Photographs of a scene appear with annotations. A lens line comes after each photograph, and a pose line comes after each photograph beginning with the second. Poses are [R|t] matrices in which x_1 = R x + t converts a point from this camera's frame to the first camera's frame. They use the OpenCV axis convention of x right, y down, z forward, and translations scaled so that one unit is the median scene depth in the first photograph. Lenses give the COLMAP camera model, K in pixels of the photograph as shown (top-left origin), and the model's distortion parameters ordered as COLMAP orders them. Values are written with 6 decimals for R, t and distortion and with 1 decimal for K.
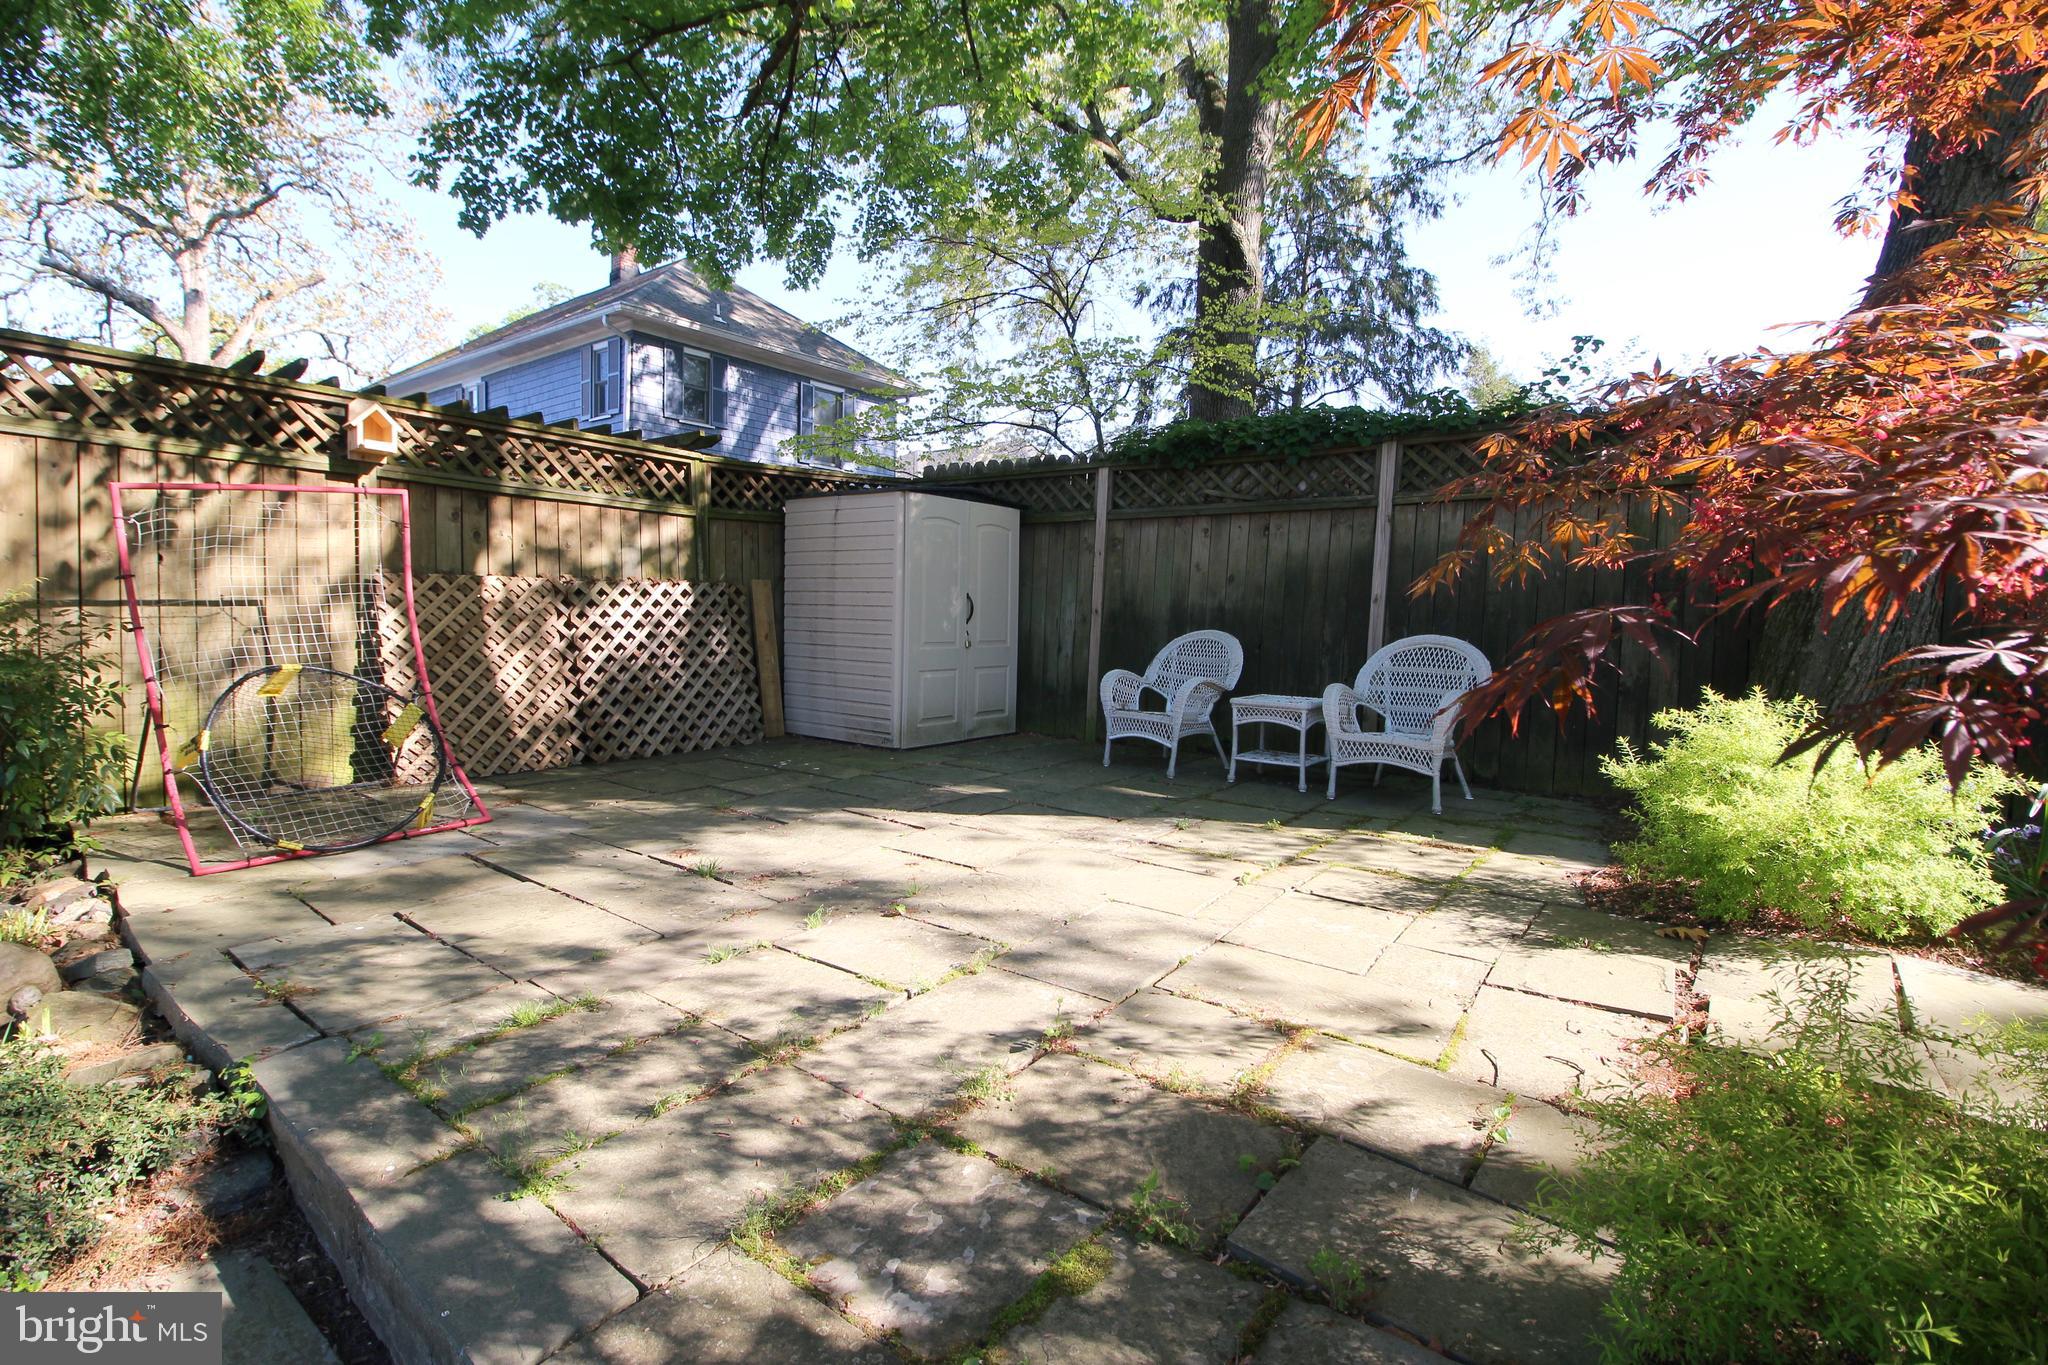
lens RADIAL K [[946.0, 0, 1006.9], [0, 946.0, 683.5], [0, 0, 1]] dist [-0.021542, -0.001312]
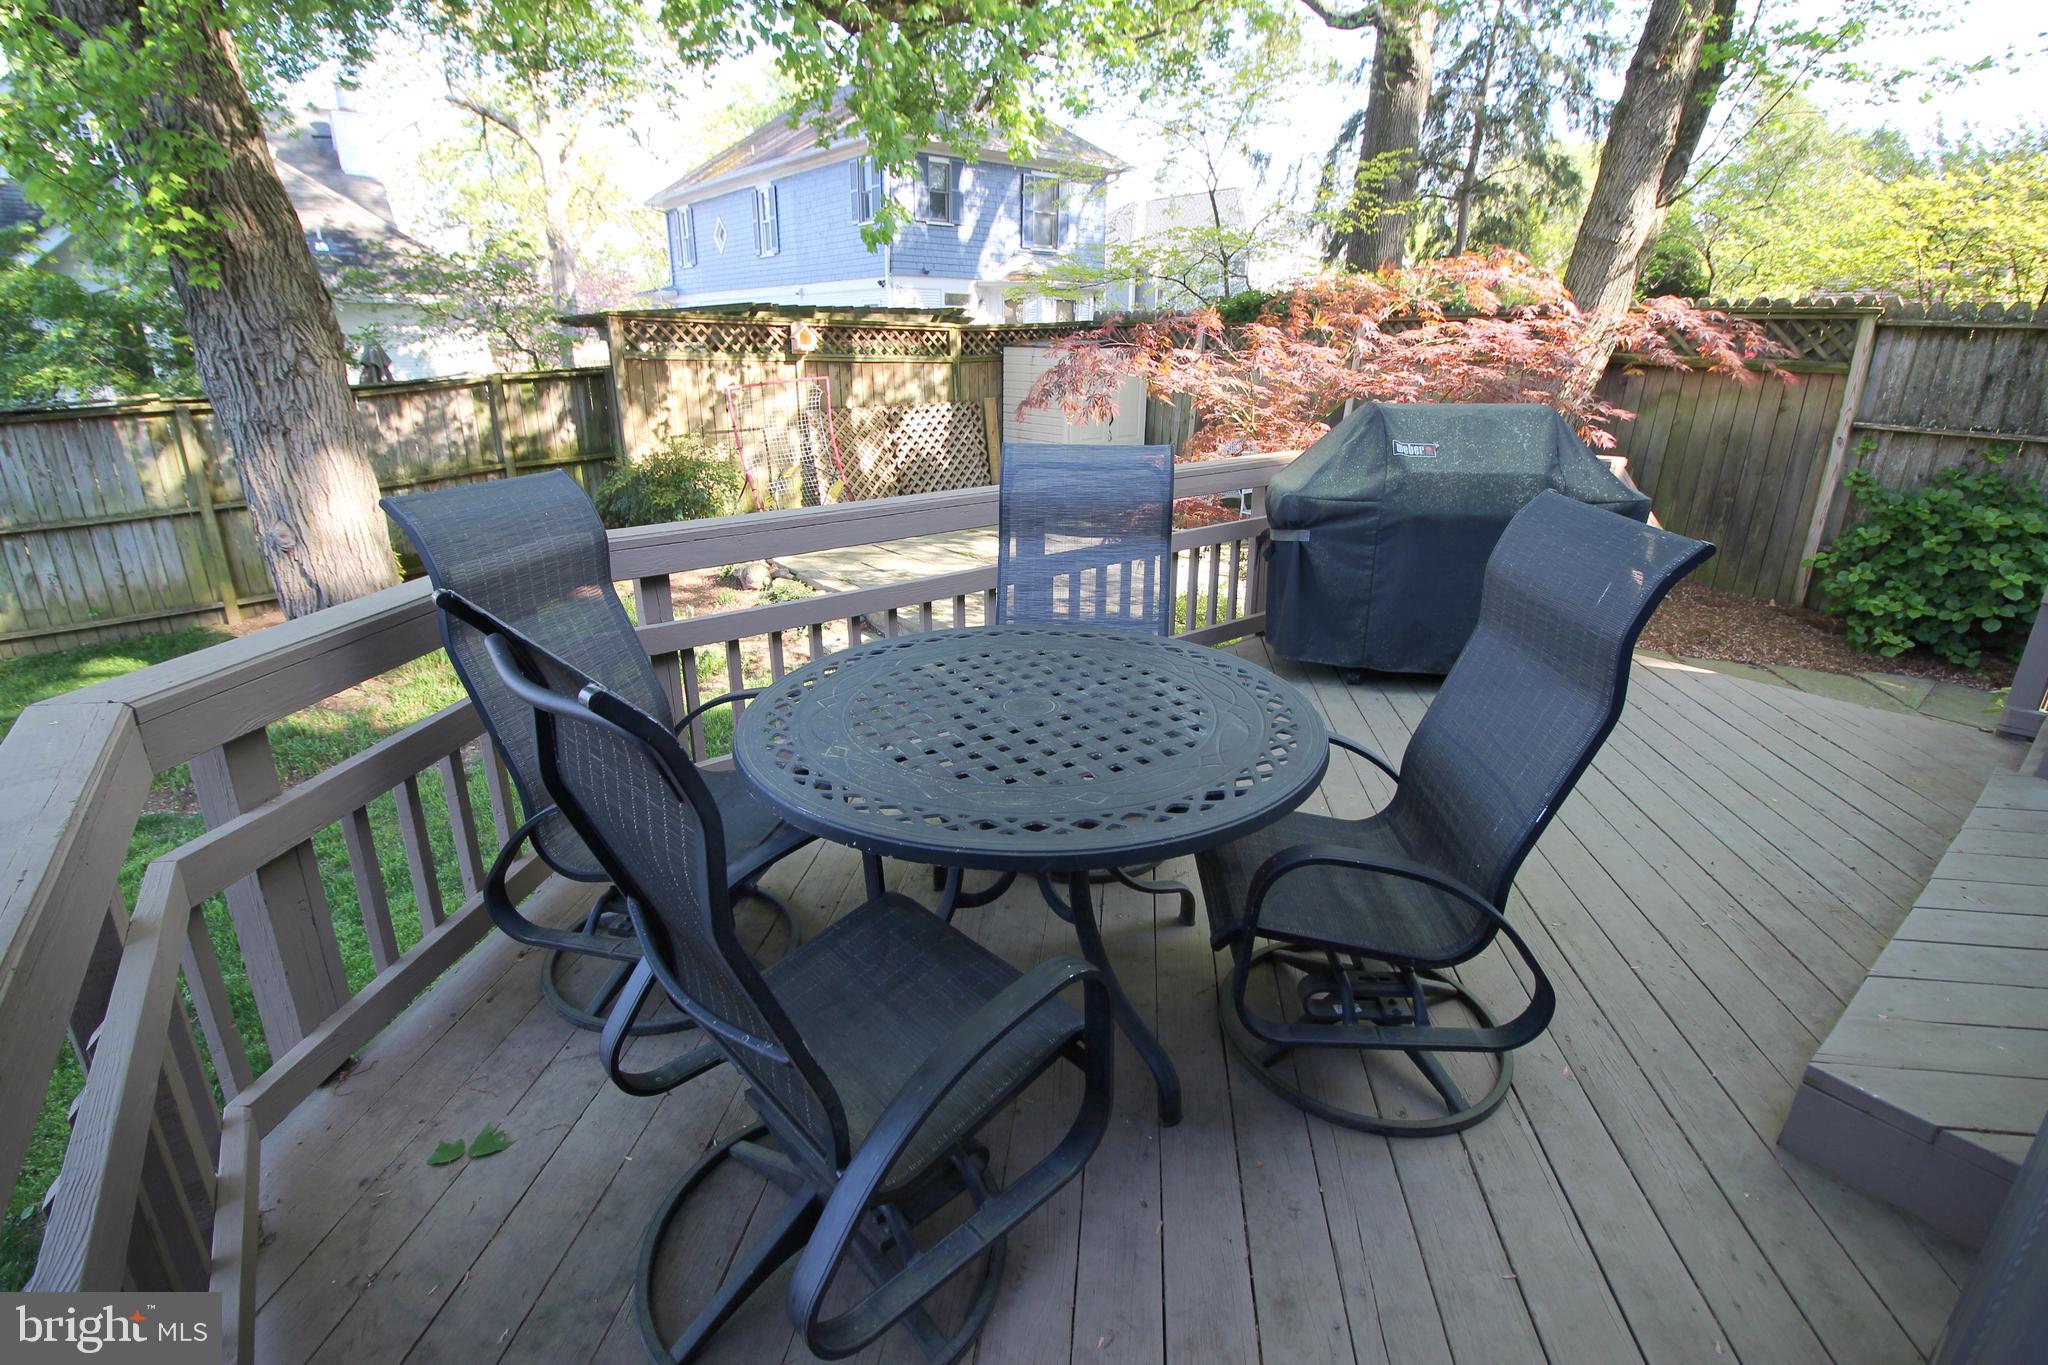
lens RADIAL K [[946.0, 0, 1014.1], [0, 946.0, 677.9], [0, 0, 1]] dist [-0.021542, -0.001312]
pose [[0.973213, 0.066579, -0.220055, 0.213723], [-0.005551, 0.963676, 0.267017, -0.087863], [0.229840, -0.258642, 0.938231, -0.800776]]
